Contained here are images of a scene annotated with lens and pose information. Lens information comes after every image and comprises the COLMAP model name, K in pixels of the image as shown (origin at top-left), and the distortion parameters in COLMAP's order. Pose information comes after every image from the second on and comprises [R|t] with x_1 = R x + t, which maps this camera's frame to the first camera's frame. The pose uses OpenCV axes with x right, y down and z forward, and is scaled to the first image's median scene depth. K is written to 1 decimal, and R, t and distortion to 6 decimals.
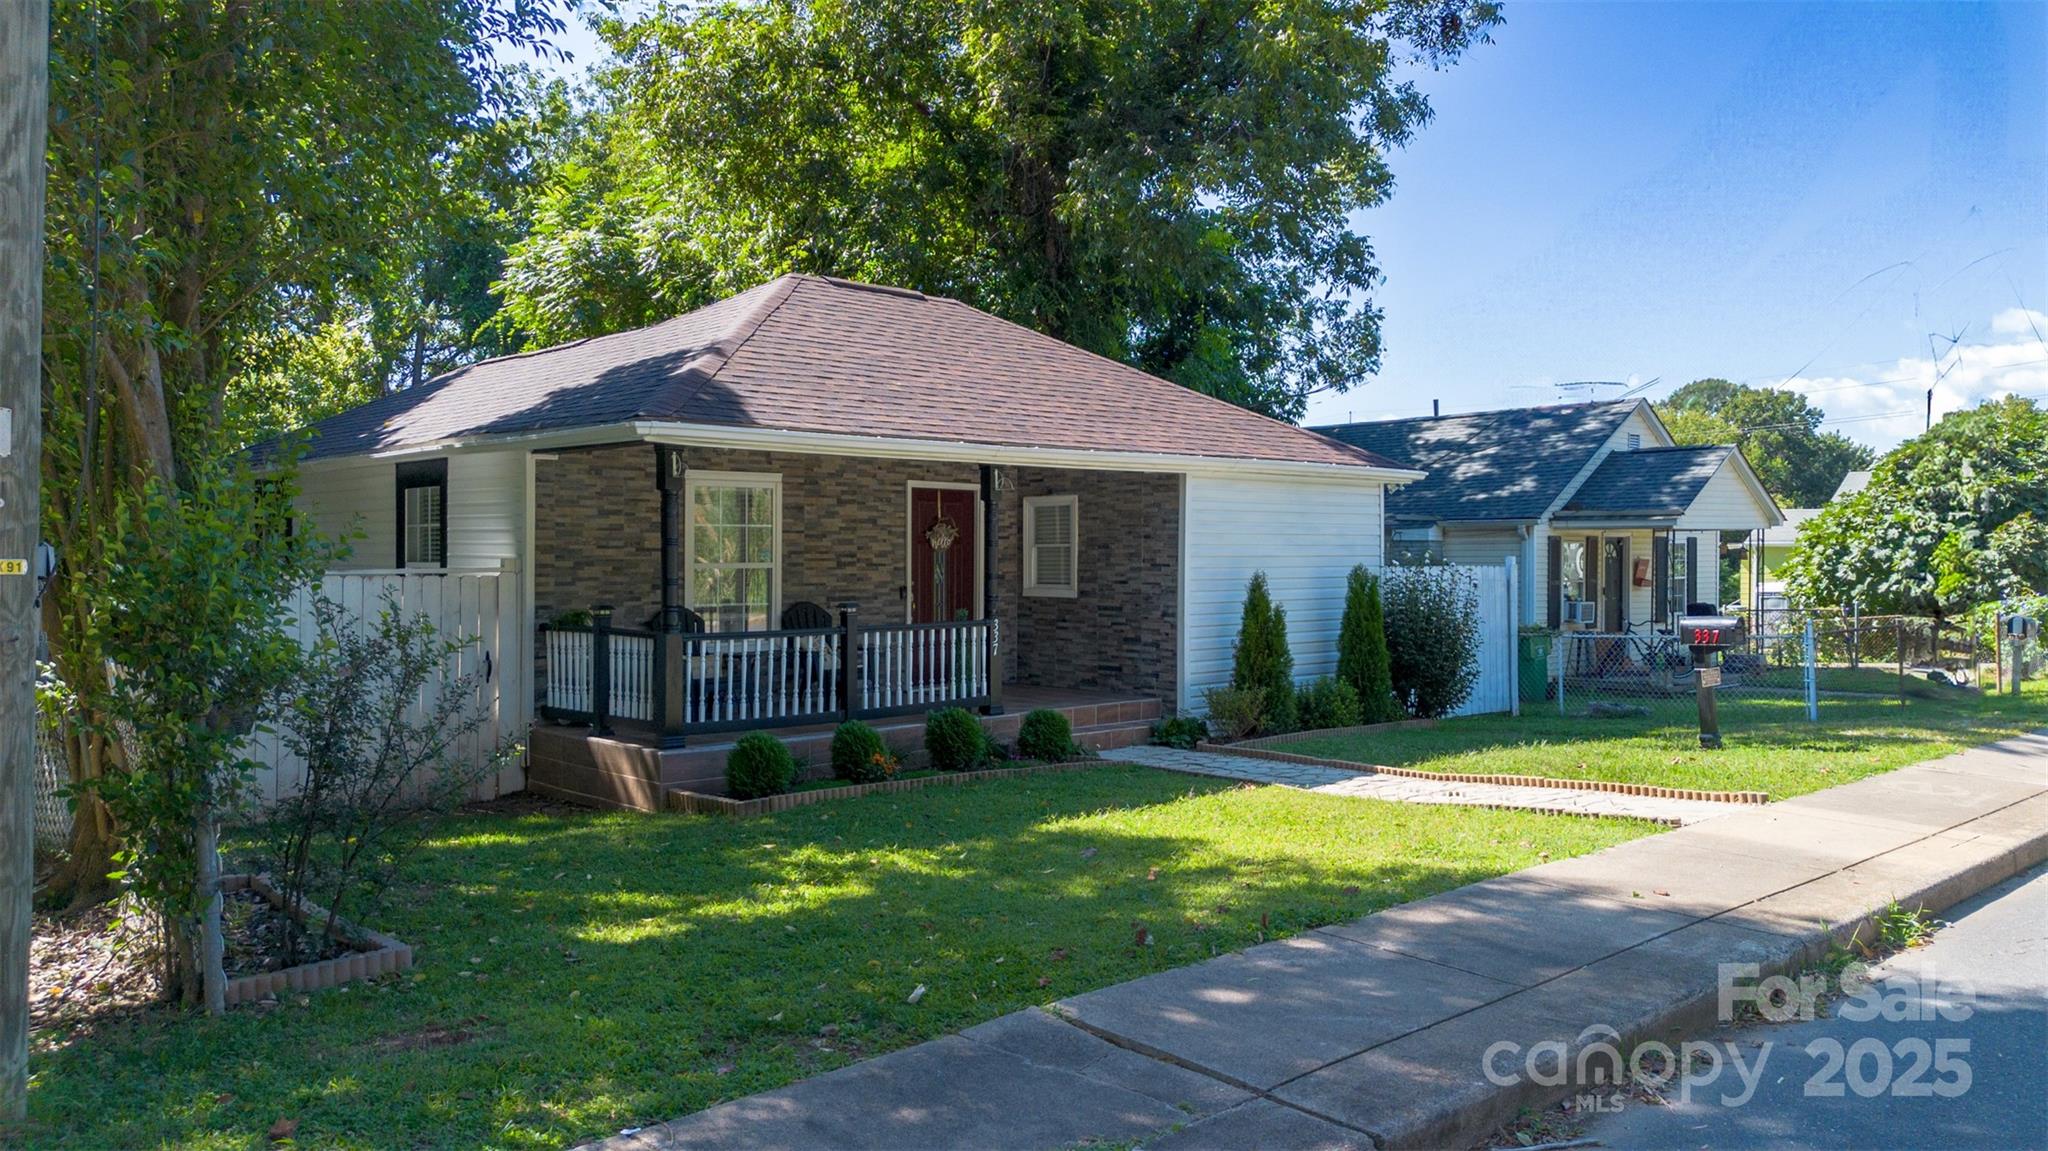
lens RADIAL K [[1445.9, 0, 1024.0], [0, 1445.9, 575.5], [0, 0, 1]] dist [0.079681, -0.062602]
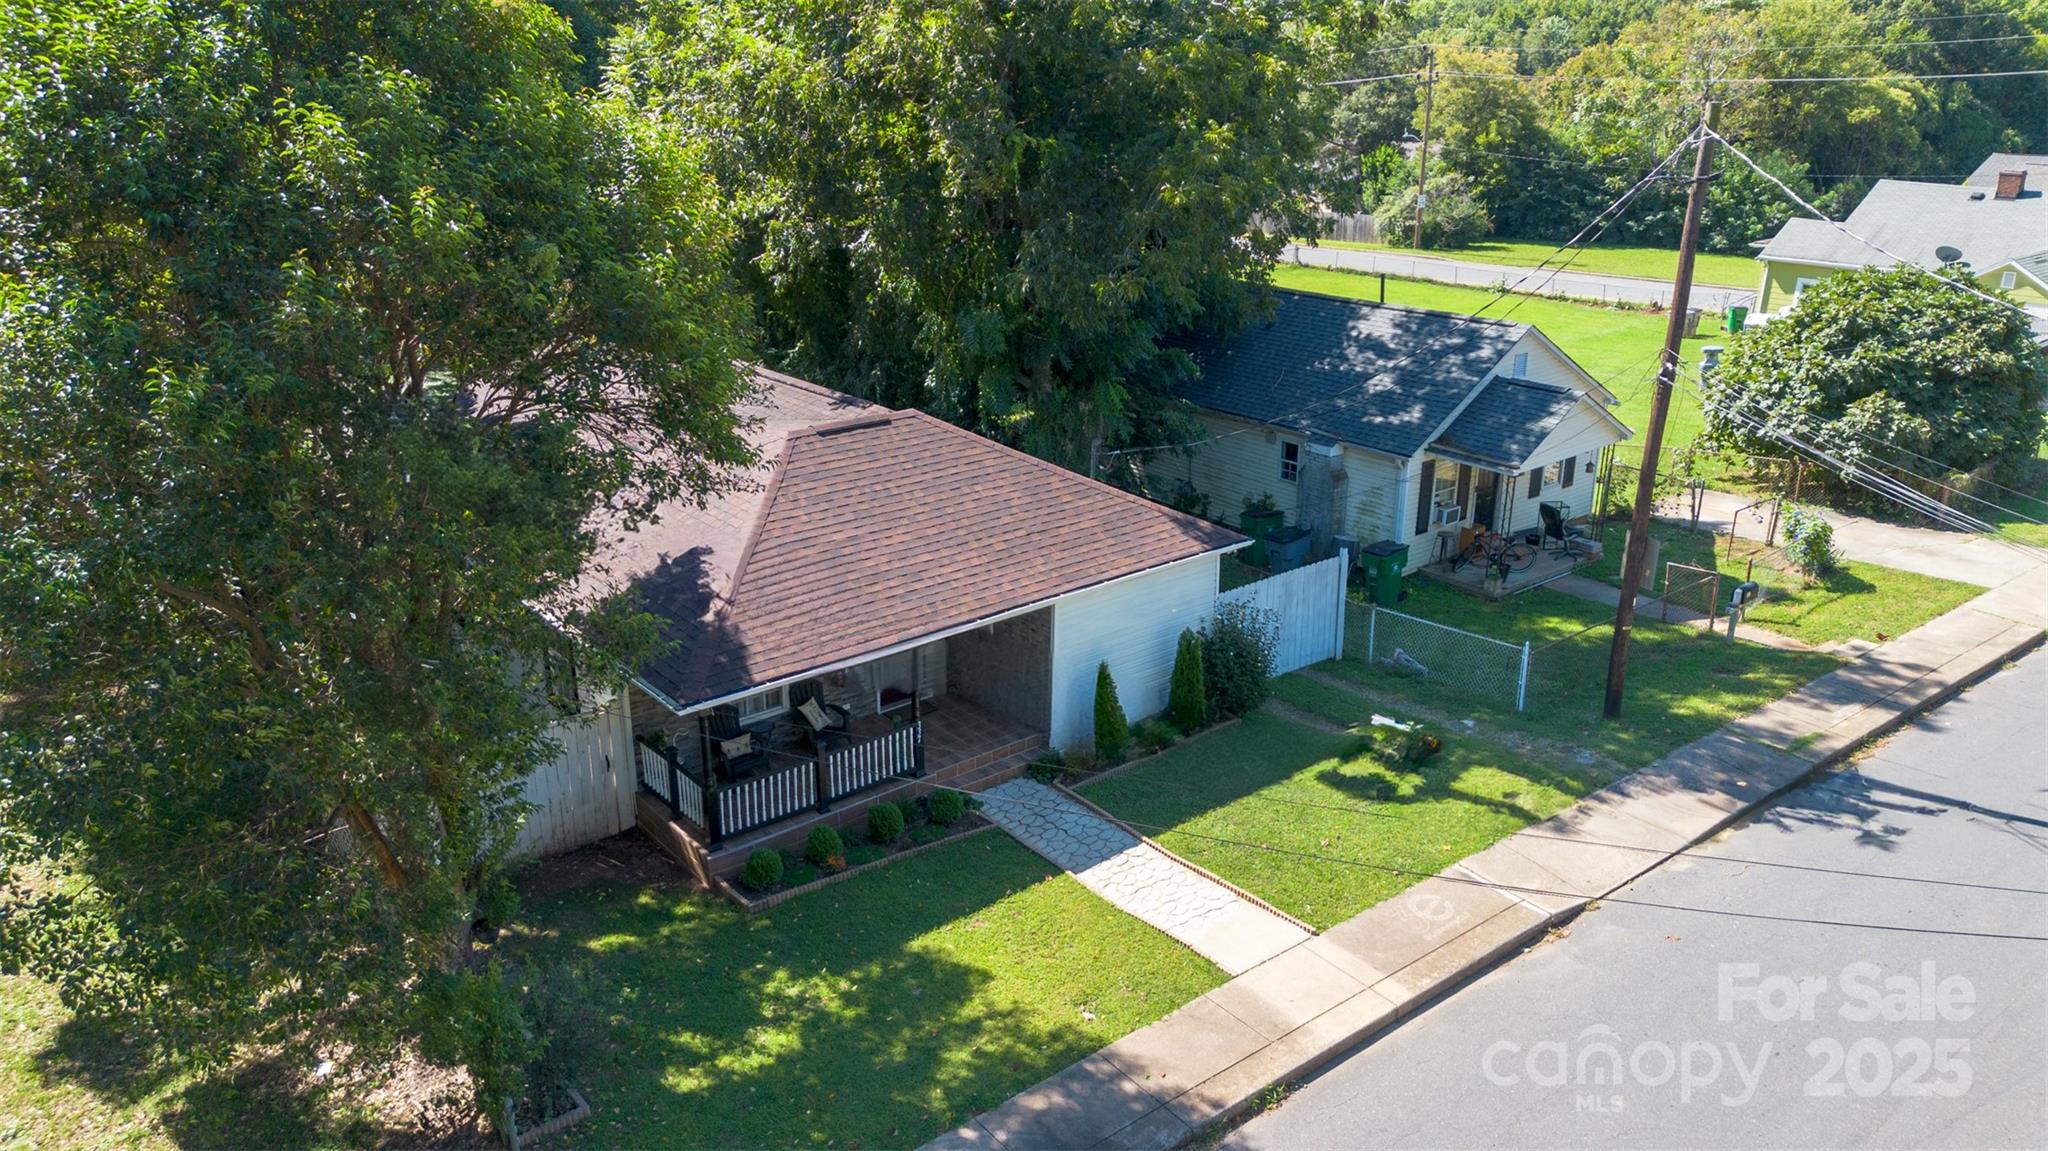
lens RADIAL K [[1445.9, 0, 1024.0], [0, 1445.9, 575.5], [0, 0, 1]] dist [0.079681, -0.062602]
pose [[0.997289, 0.031755, -0.066379, 0.102021], [-0.007576, 0.941604, 0.336636, -0.343788], [0.073193, -0.335221, 0.939292, -0.219737]]
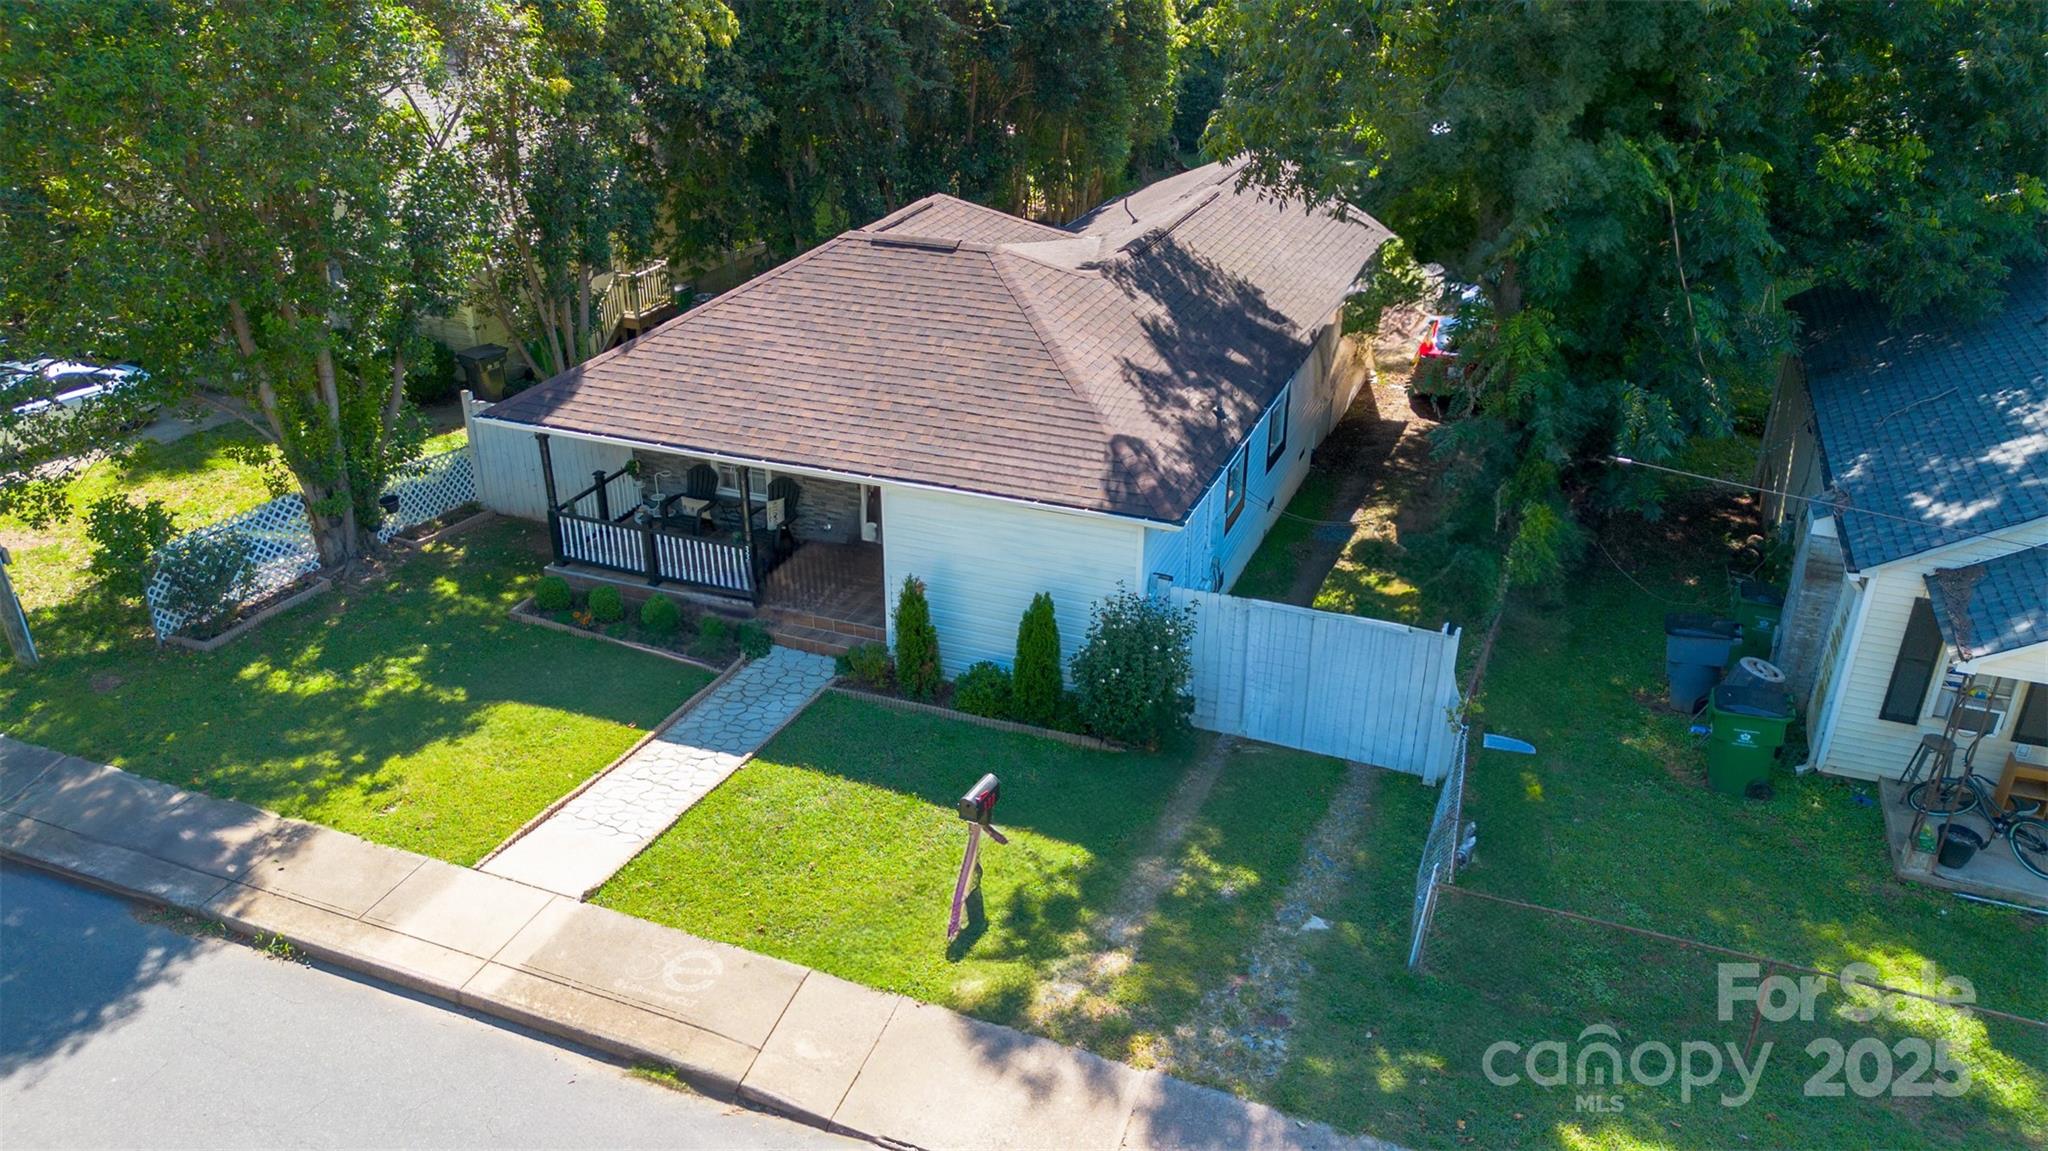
lens RADIAL K [[1445.9, 0, 1024.0], [0, 1445.9, 575.5], [0, 0, 1]] dist [0.079681, -0.062602]
pose [[0.434128, 0.403989, -0.805187, 0.704613], [-0.013909, 0.896706, 0.442407, -0.324202], [0.900744, -0.180862, 0.394904, 0.349923]]
